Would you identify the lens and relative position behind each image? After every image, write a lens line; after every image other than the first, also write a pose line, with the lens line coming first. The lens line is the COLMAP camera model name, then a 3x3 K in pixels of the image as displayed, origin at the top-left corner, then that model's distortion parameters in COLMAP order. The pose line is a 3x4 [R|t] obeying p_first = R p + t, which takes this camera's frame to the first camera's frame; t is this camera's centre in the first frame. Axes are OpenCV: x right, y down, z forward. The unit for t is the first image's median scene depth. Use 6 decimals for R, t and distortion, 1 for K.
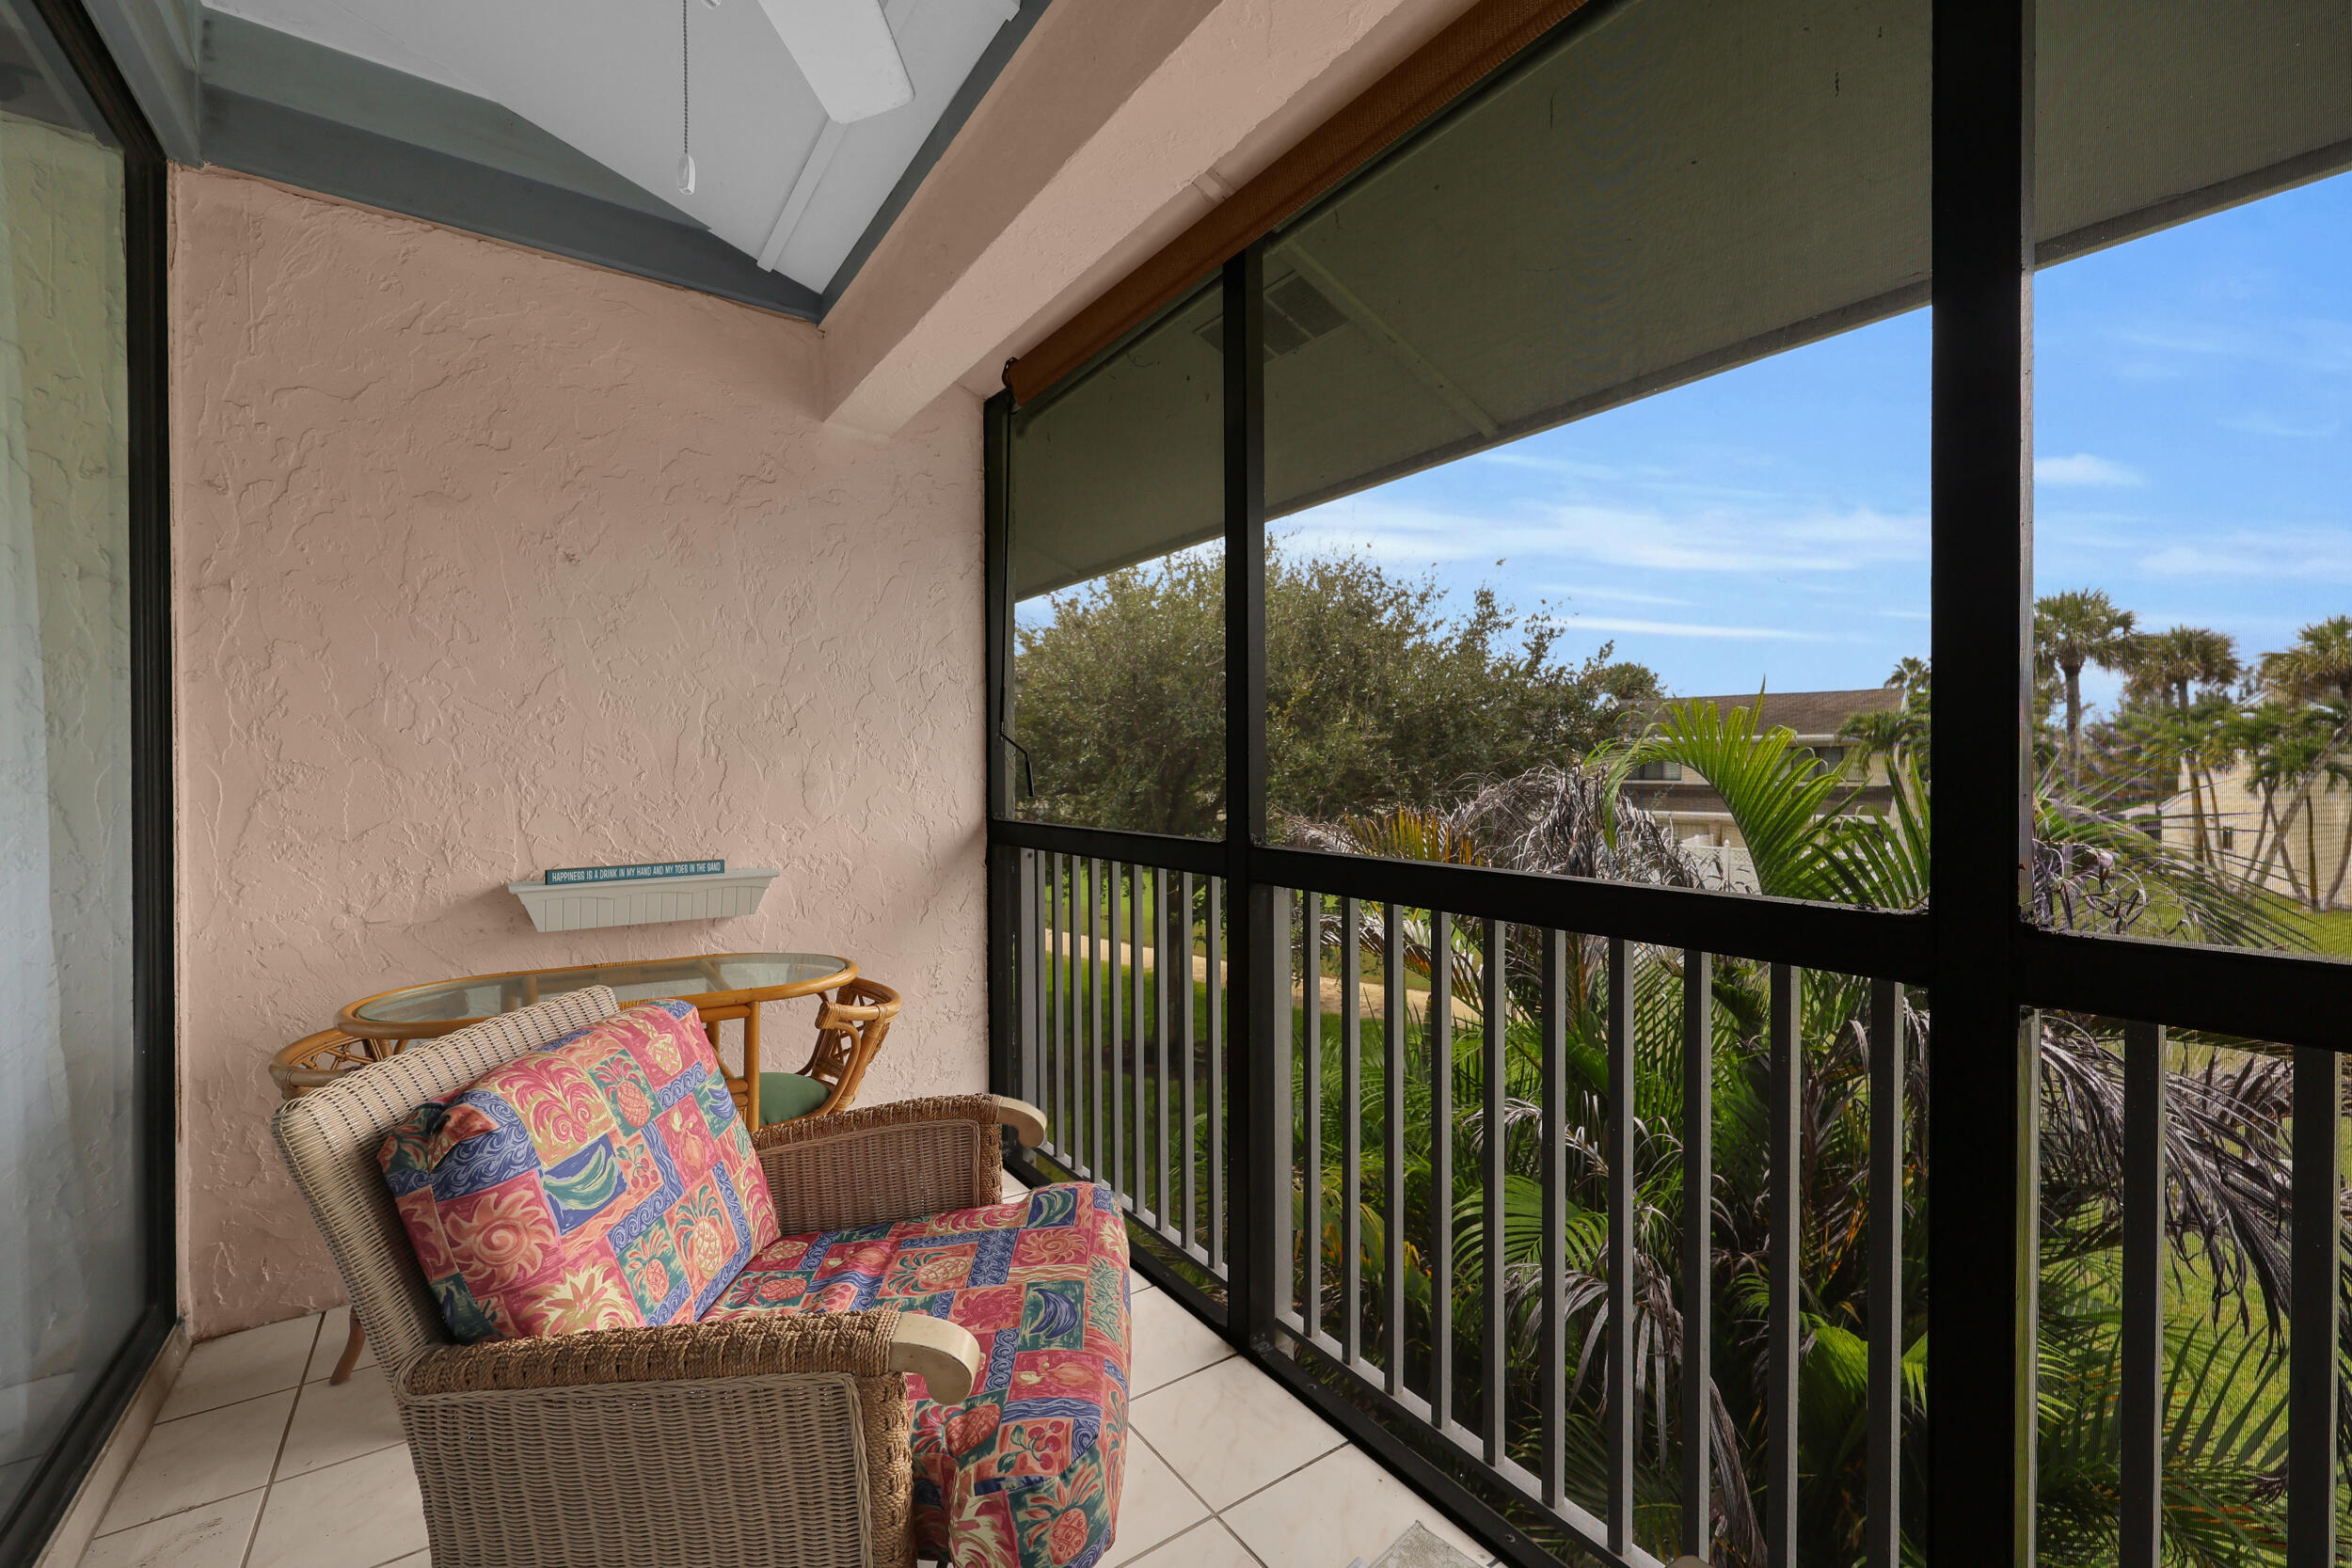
lens RADIAL K [[939.9, 0, 1171.9], [0, 939.9, 780.1], [0, 0, 1]] dist [-0.001145, -0.000681]
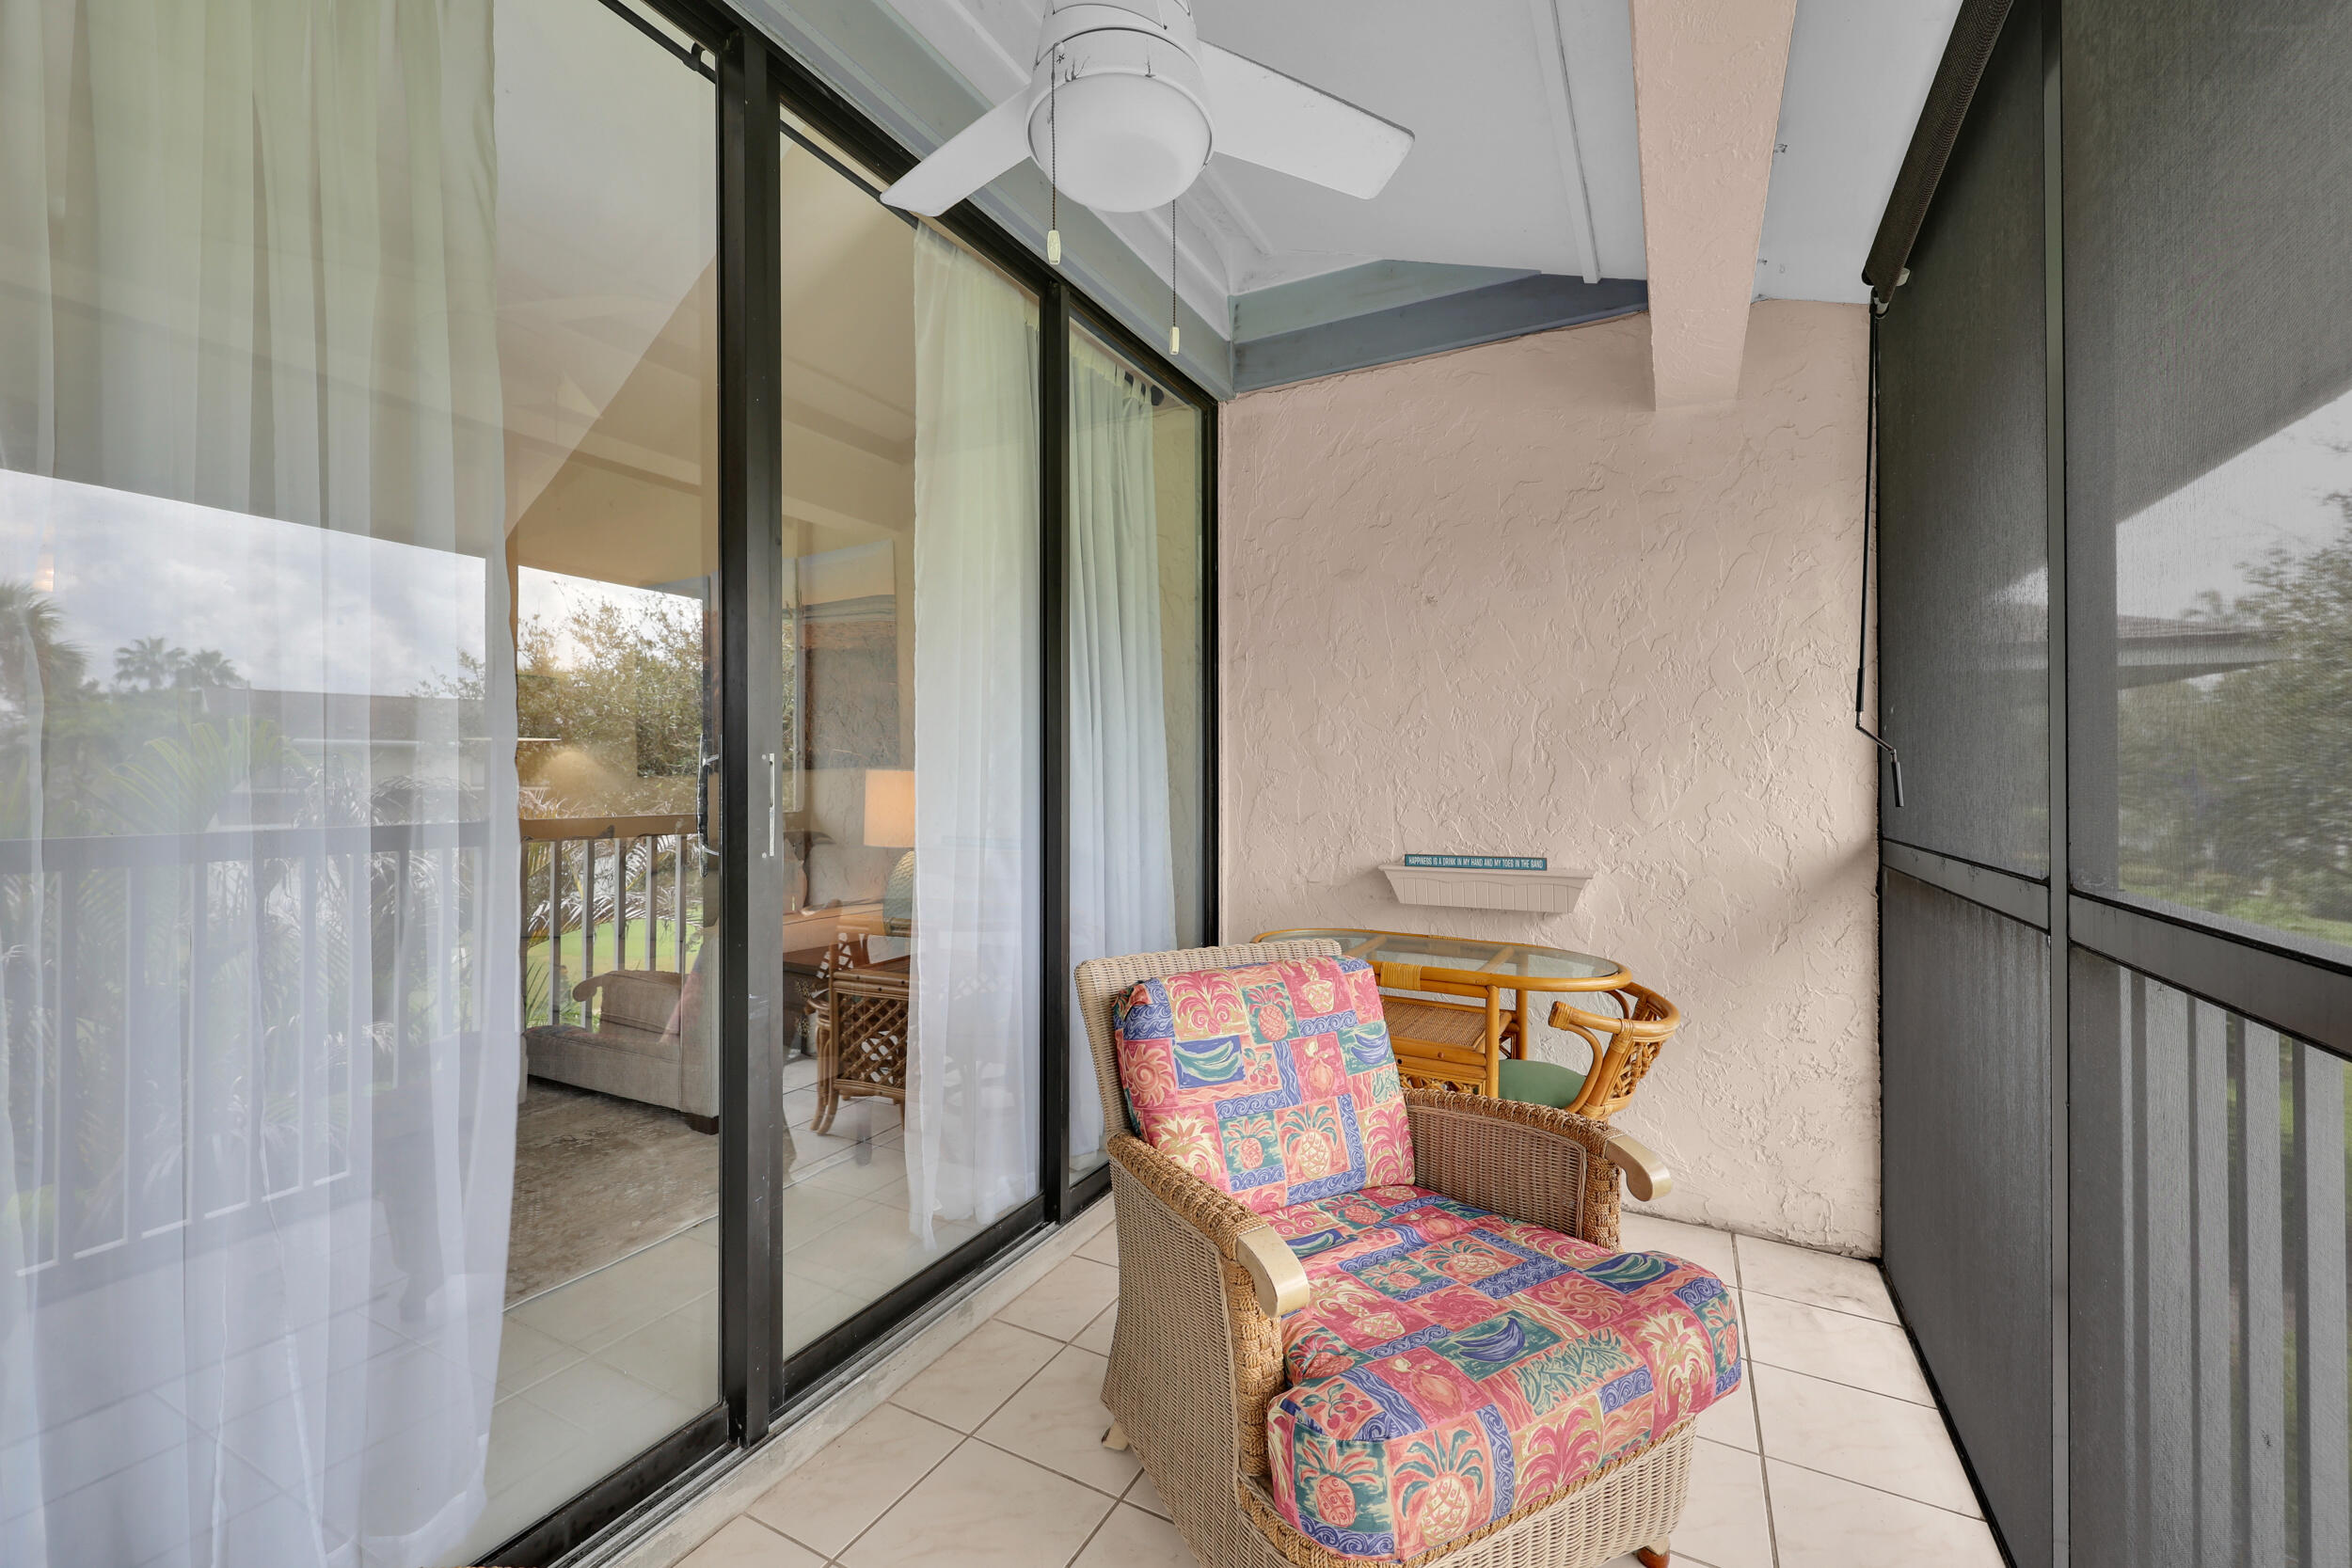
lens RADIAL K [[939.9, 0, 1171.9], [0, 939.9, 780.1], [0, 0, 1]] dist [-0.001145, -0.000681]
pose [[0.465539, 0.001248, -0.885026, 0.474265], [-0.010305, 0.999939, -0.004011, 0.009176], [0.884967, 0.010988, 0.465524, 0.228330]]
